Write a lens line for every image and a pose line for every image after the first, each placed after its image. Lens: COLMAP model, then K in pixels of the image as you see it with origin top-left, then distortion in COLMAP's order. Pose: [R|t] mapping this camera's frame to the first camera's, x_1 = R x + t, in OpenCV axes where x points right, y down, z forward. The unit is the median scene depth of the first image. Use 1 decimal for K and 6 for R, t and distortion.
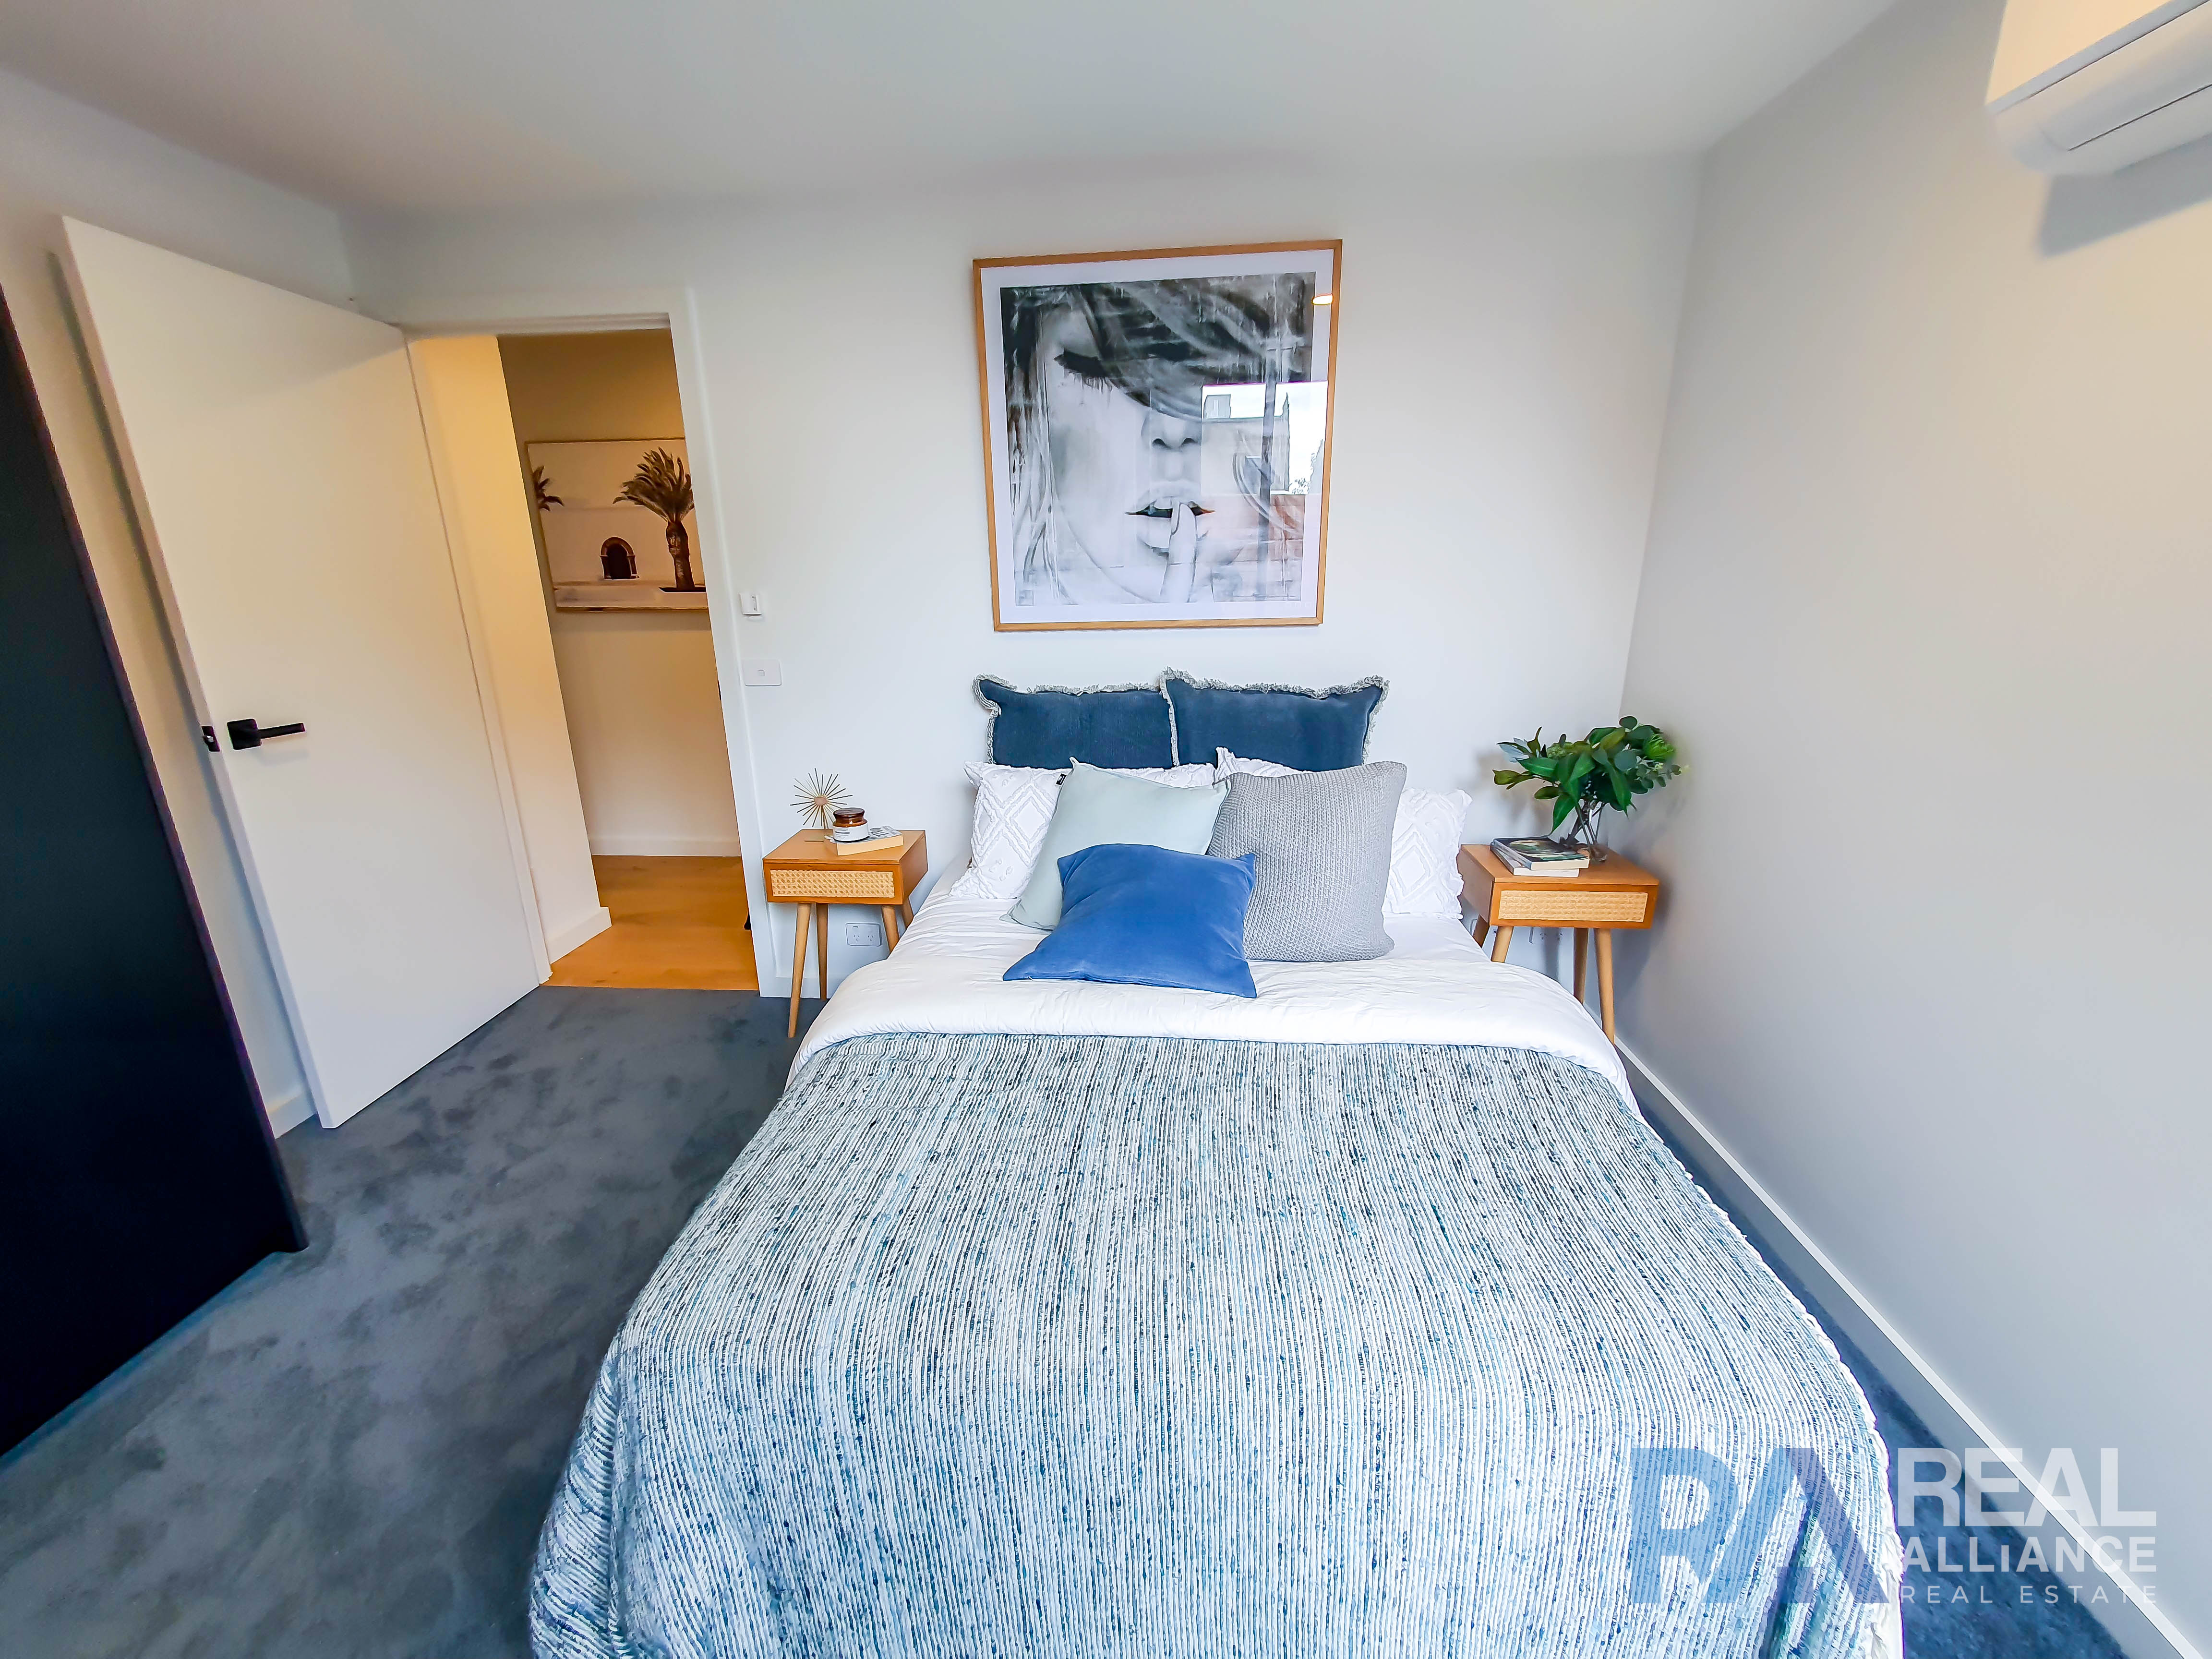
lens RADIAL K [[883.5, 0, 1106.0], [0, 883.5, 818.7], [0, 0, 1]] dist [-0.001111, -0.001299]
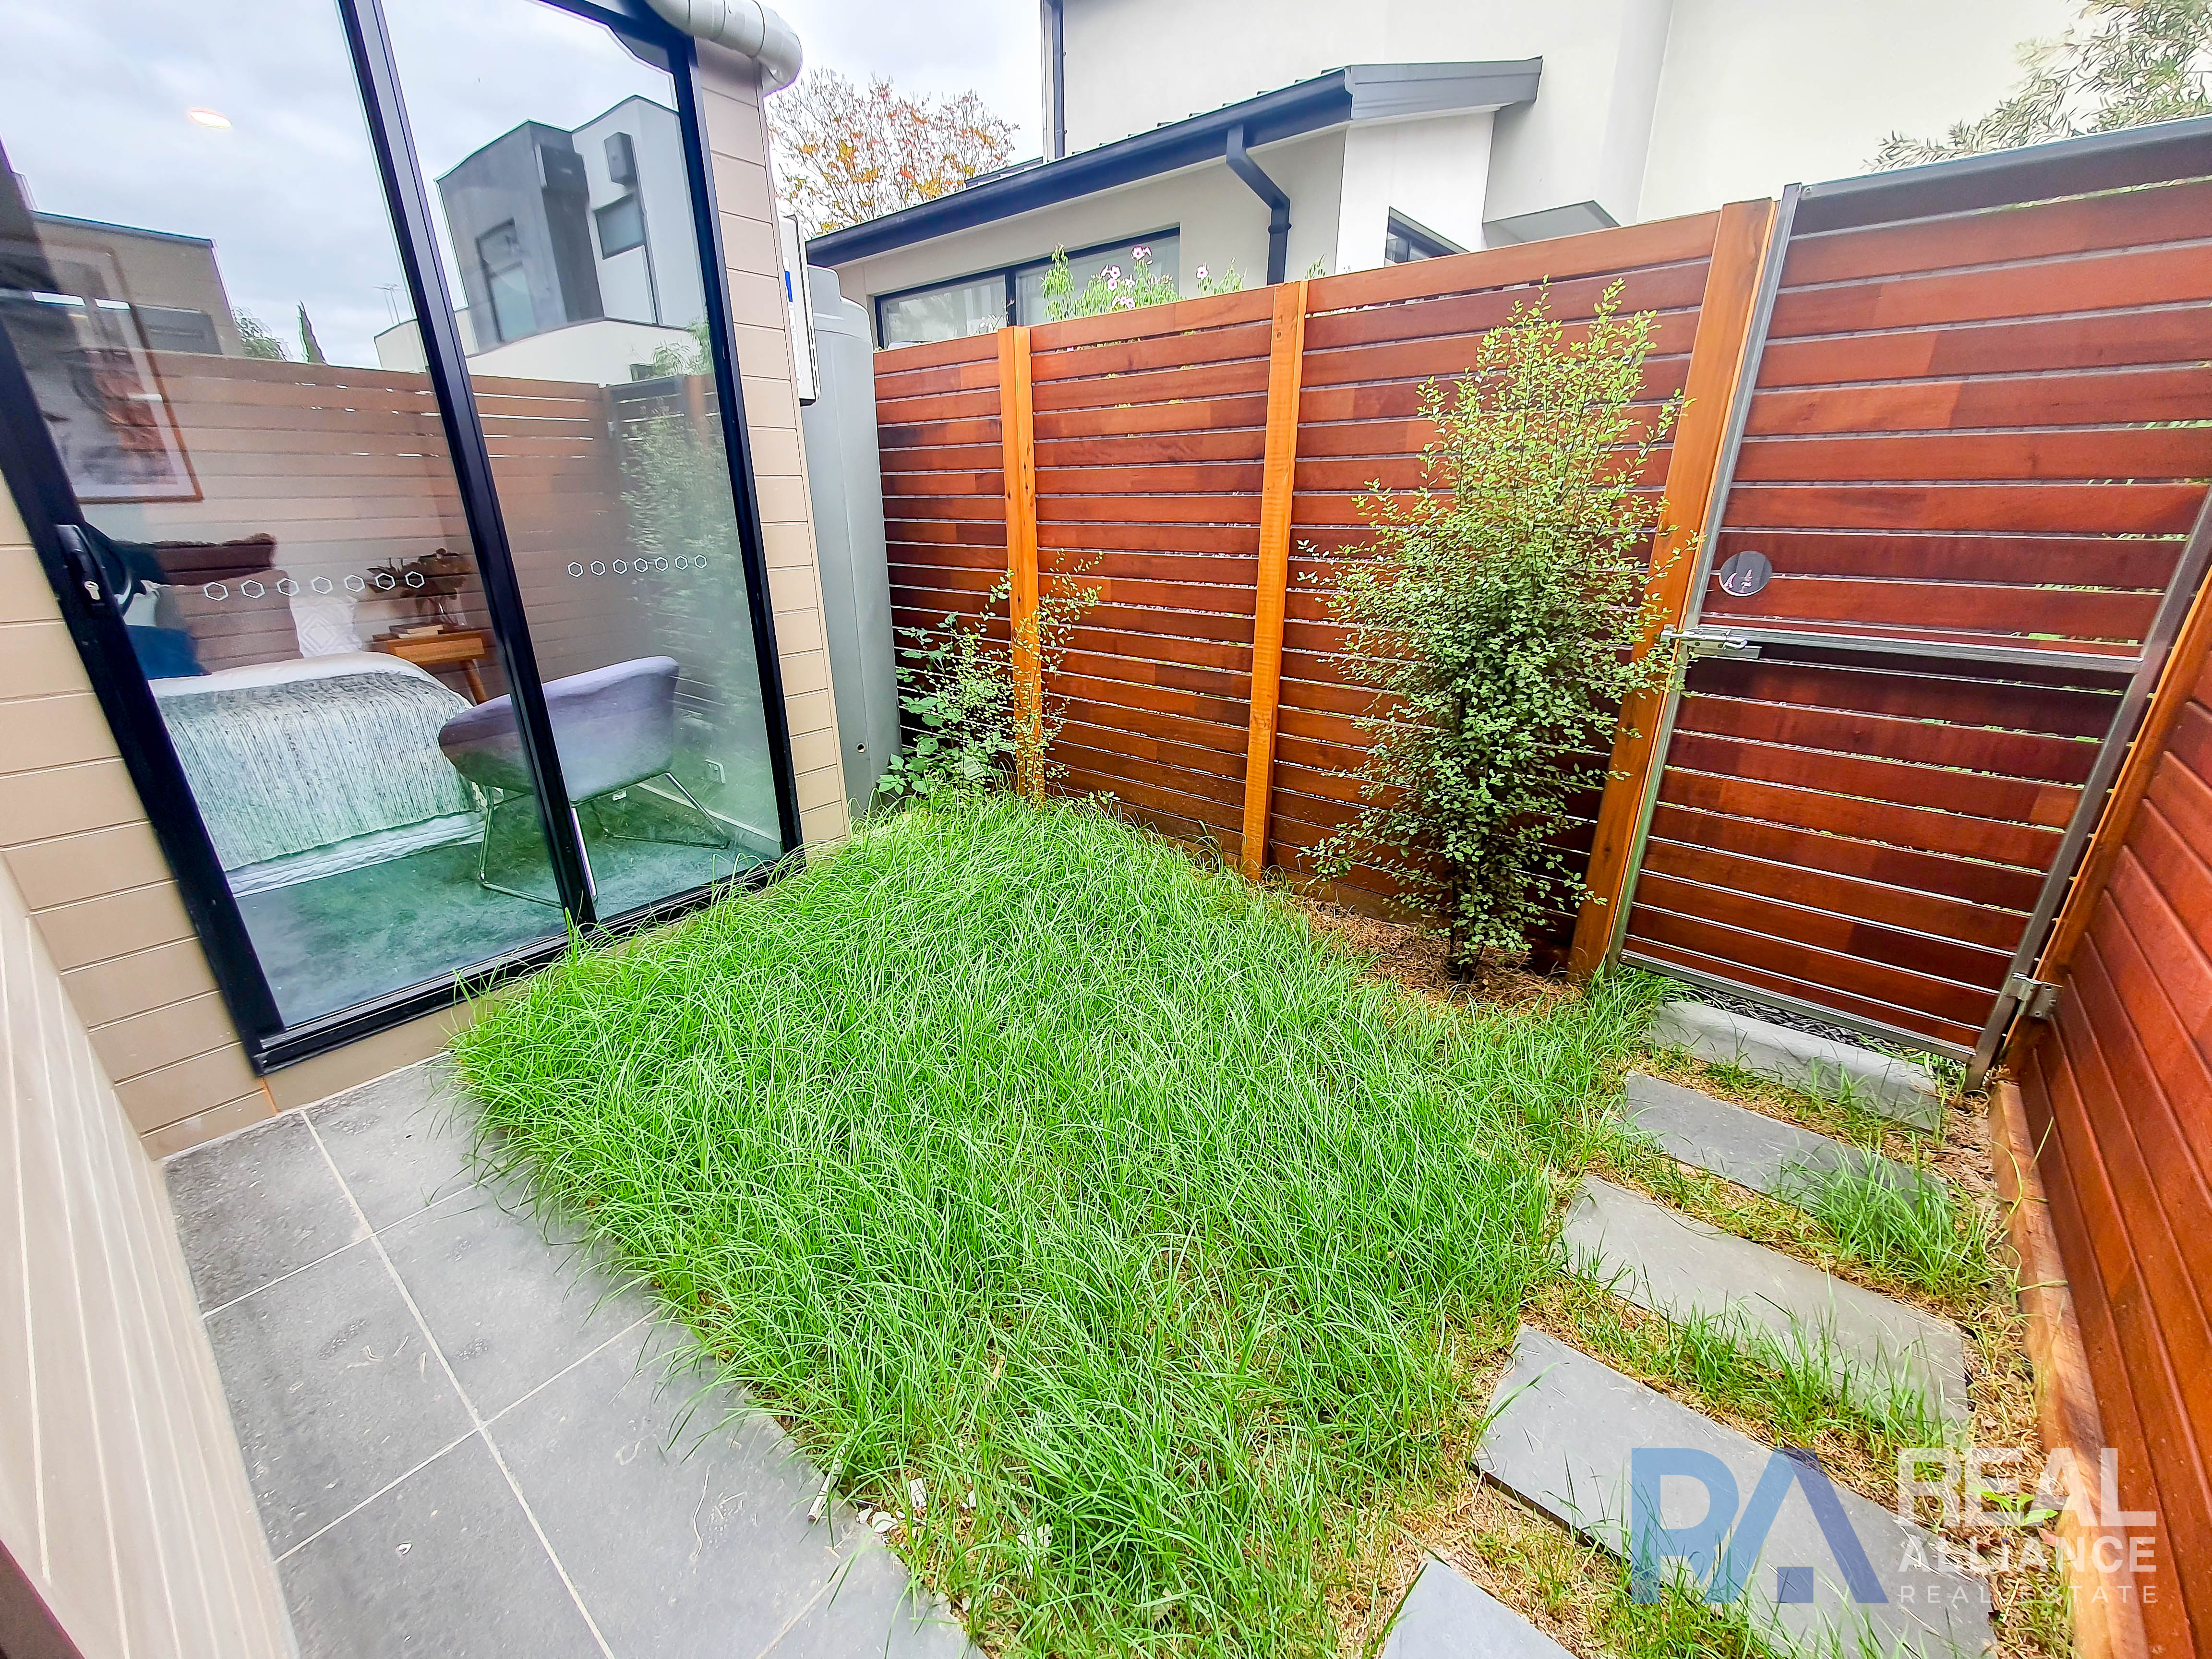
lens RADIAL K [[883.5, 0, 1103.0], [0, 883.5, 823.4], [0, 0, 1]] dist [-0.001111, -0.001299]
pose [[0.596861, -0.280357, 0.751769, -0.163047], [0.208769, 0.958958, 0.191874, 0.413000], [-0.774708, 0.042424, 0.630894, -1.371170]]
